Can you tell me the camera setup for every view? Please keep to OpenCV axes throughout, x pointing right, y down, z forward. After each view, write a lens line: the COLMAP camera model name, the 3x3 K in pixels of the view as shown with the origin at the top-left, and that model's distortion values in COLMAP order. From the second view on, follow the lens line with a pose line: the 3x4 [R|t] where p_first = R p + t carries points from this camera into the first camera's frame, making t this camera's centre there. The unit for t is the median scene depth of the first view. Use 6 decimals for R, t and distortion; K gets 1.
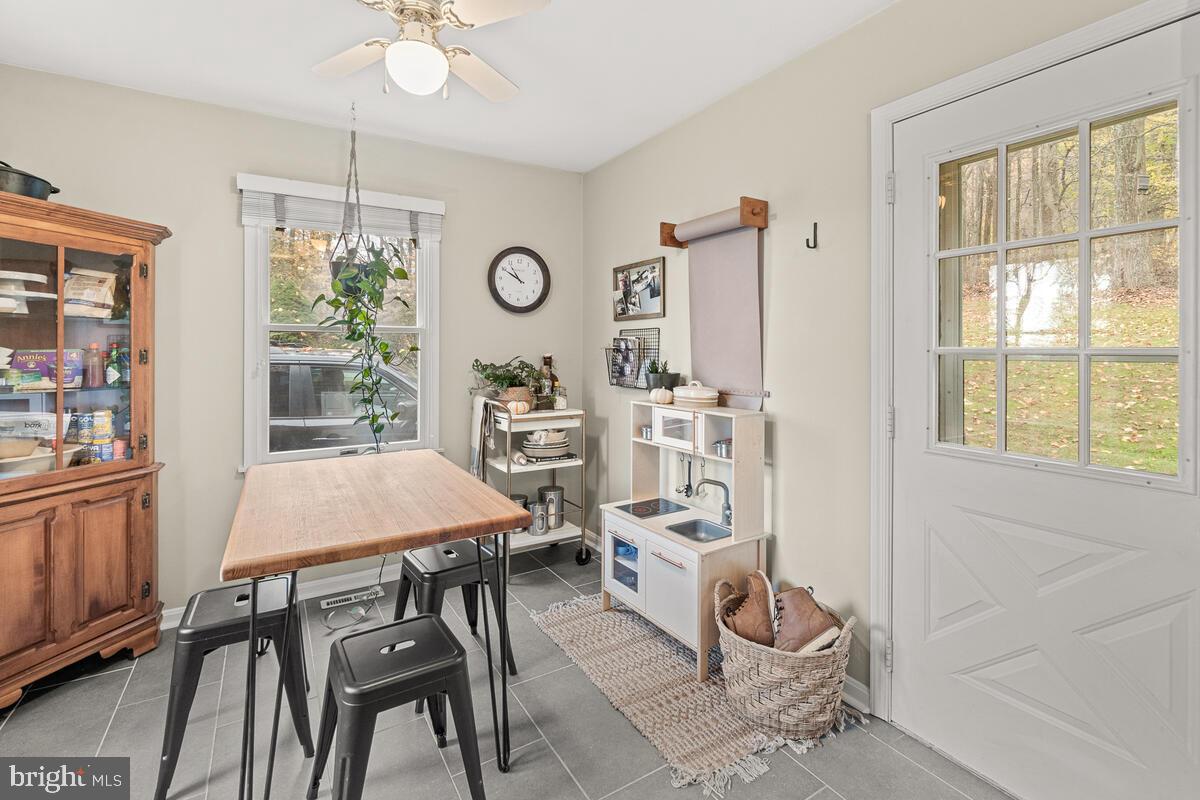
lens RADIAL K [[536.8, 0, 603.0], [0, 536.8, 342.2], [0, 0, 1]] dist [-0.001151, 0.000283]
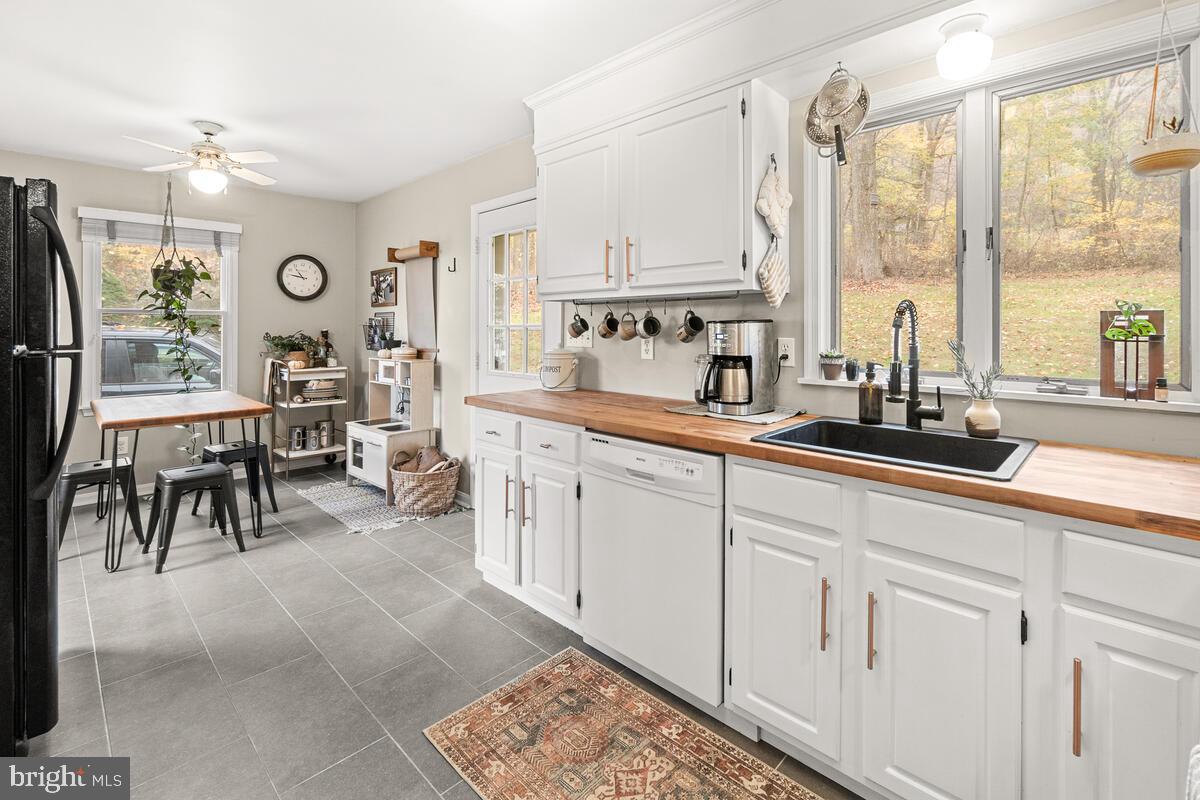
lens RADIAL K [[541.4, 0, 598.1], [0, 541.4, 319.6], [0, 0, 1]] dist [0.002077, 0.000259]
pose [[0.971766, 0.001970, 0.235940, 0.323993], [-0.001646, 0.999997, -0.001570, -0.003389], [-0.235943, 0.001137, 0.971766, -0.714386]]
